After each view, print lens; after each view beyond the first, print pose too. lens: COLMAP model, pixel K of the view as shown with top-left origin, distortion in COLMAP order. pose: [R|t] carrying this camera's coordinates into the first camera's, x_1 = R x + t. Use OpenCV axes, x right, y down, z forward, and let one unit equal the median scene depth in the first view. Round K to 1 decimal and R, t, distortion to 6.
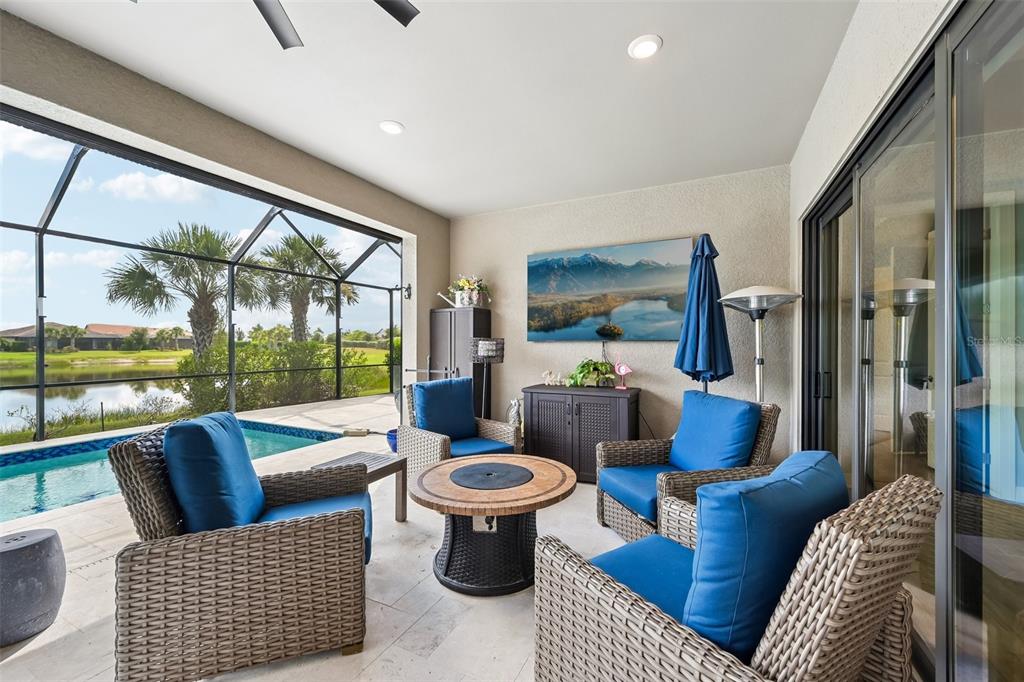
lens RADIAL K [[409.4, 0, 514.3], [0, 409.4, 344.4], [0, 0, 1]] dist [-0.001803, 0.000546]
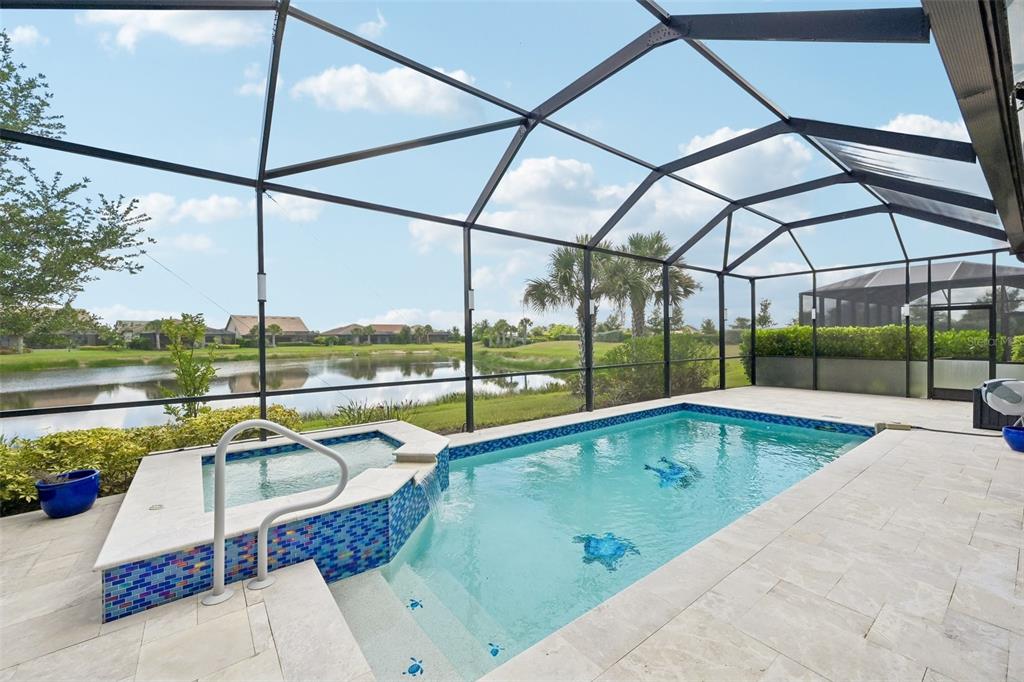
lens RADIAL K [[409.4, 0, 512.3], [0, 409.4, 339.8], [0, 0, 1]] dist [-0.001803, 0.000546]
pose [[0.896488, -0.008878, -0.442980, -0.444988], [0.012343, 0.999912, 0.004940, -0.002244], [0.442897, -0.009897, 0.896518, -0.131162]]
